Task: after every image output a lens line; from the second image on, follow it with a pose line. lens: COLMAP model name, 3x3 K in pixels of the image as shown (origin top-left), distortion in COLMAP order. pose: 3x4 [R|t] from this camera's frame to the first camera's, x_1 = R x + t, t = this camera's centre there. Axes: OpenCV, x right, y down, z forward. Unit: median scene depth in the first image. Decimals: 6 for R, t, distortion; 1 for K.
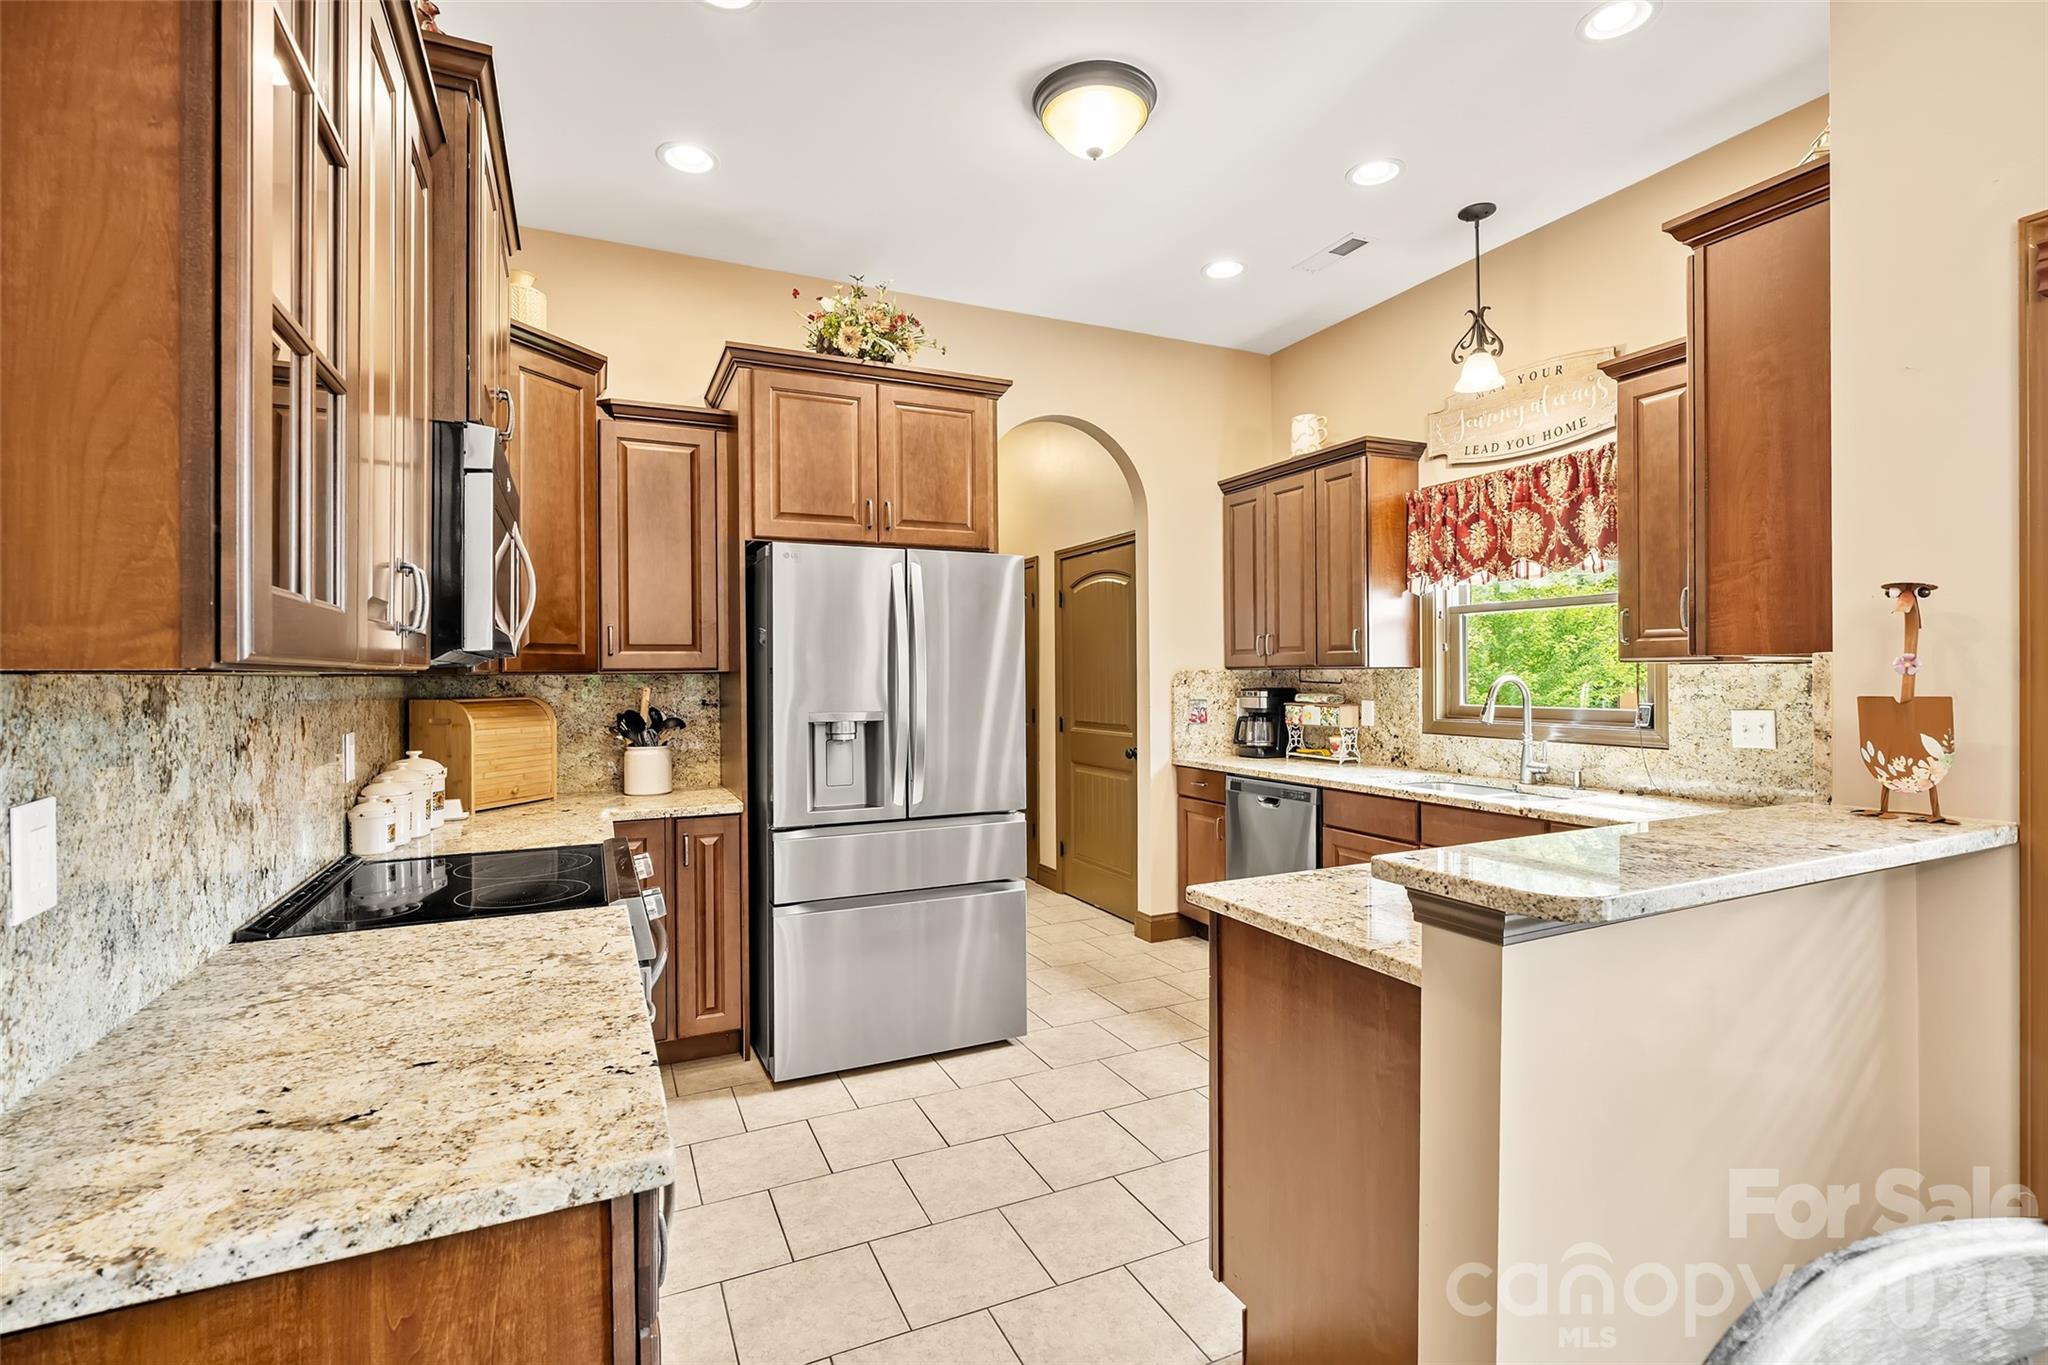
lens RADIAL K [[932.0, 0, 1024.0], [0, 932.0, 682.5], [0, 0, 1]] dist [-0.000923, -0.000209]
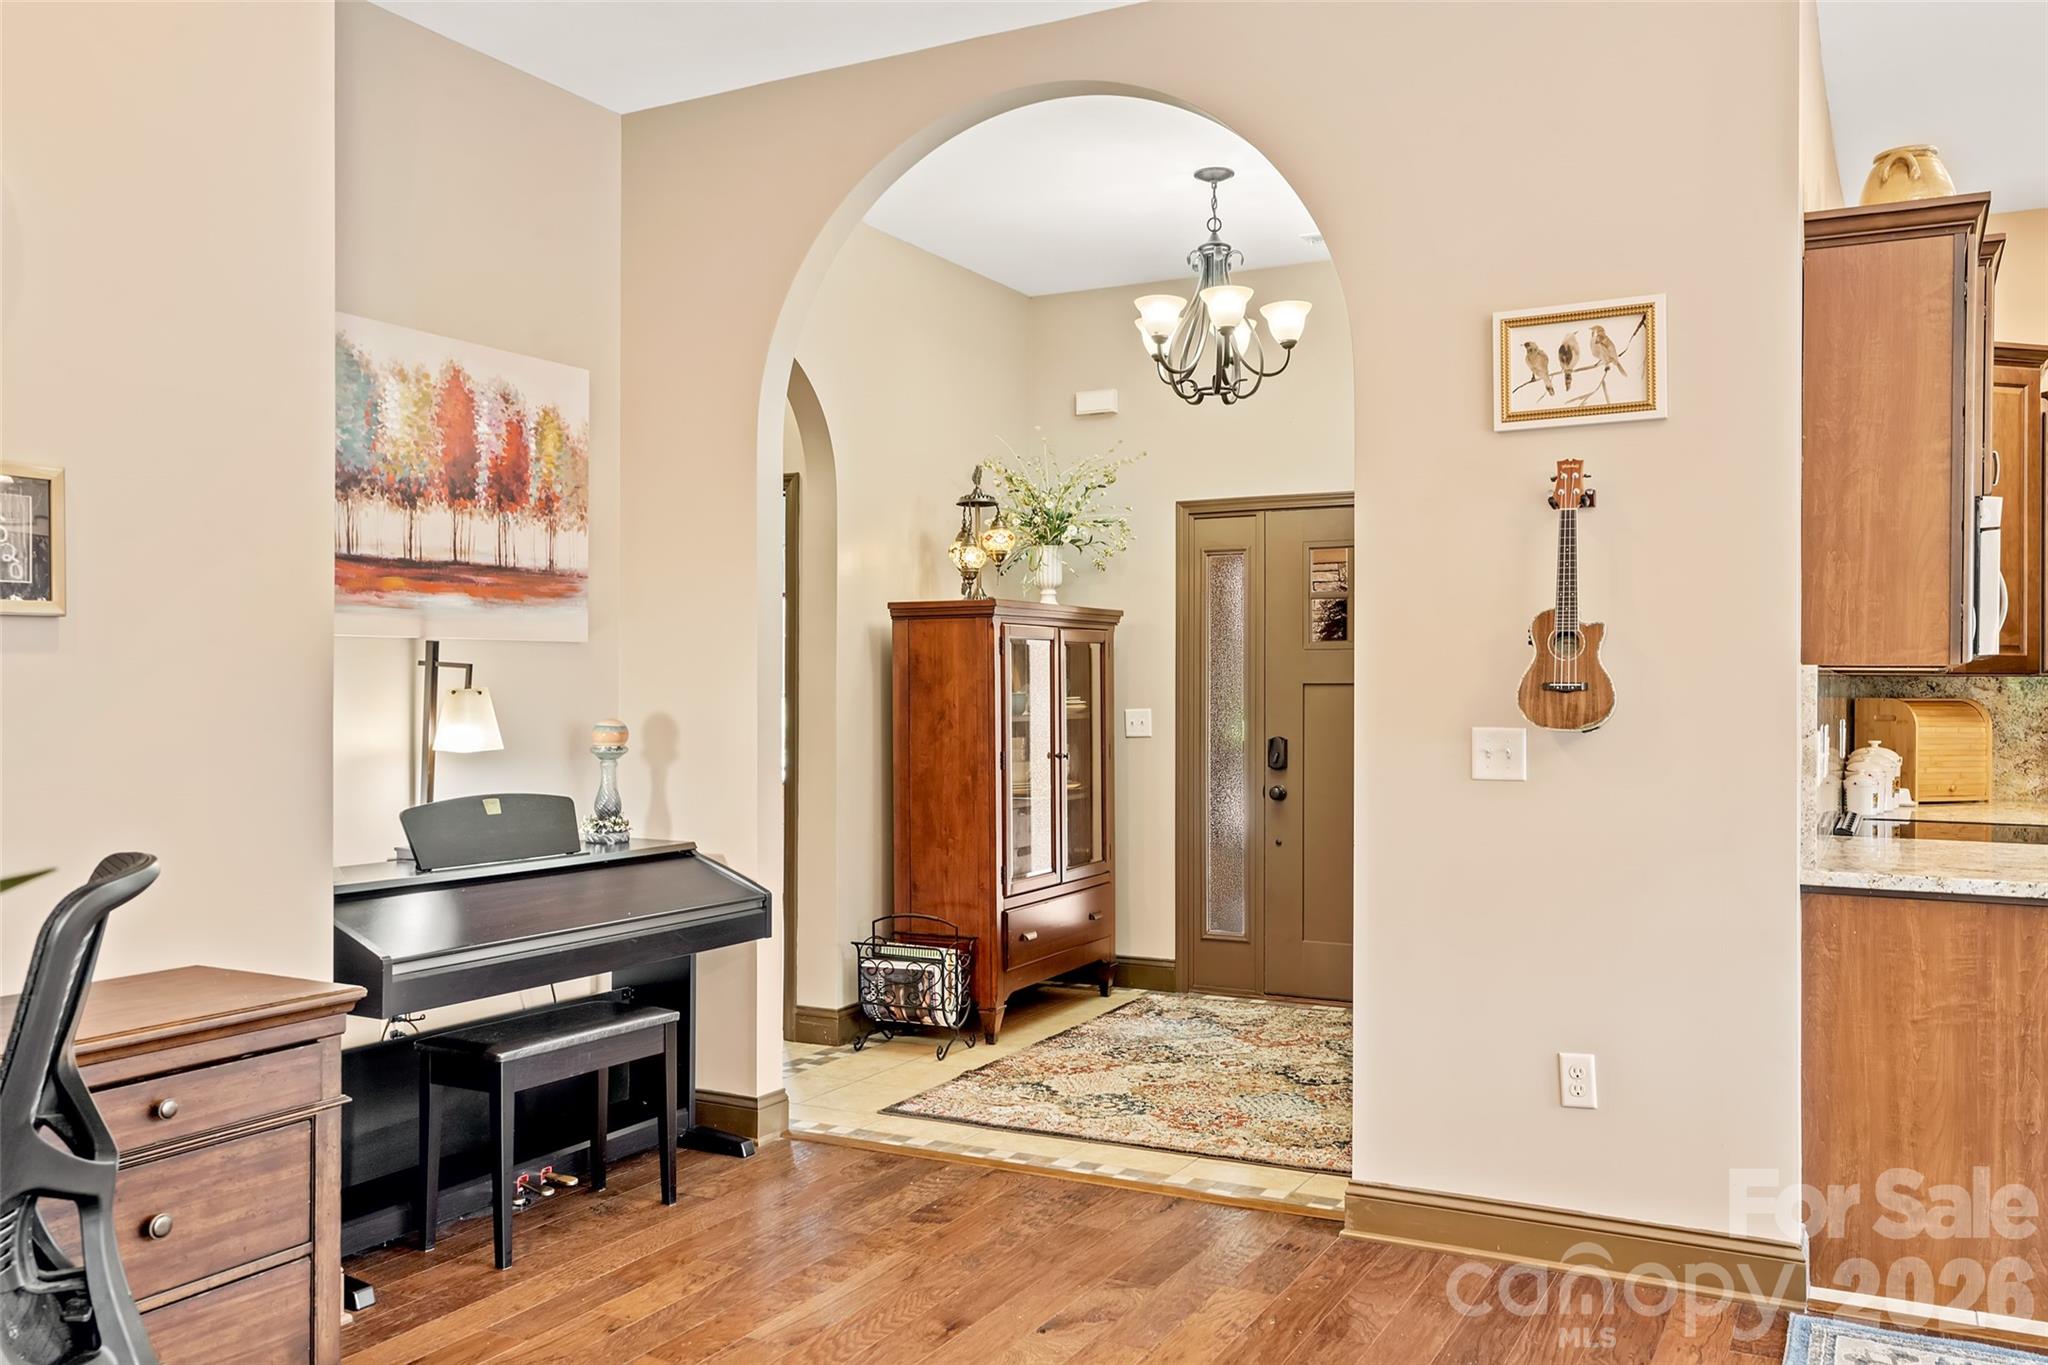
lens RADIAL K [[1655.5, 0, 1024.0], [0, 1655.5, 682.5], [0, 0, 1]] dist [0.000972, 0.001000]
pose [[0.599386, 0.004800, -0.800445, 0.309971], [-0.013621, 0.999898, -0.004203, 0.021761], [0.800344, 0.013422, 0.599391, -0.943484]]
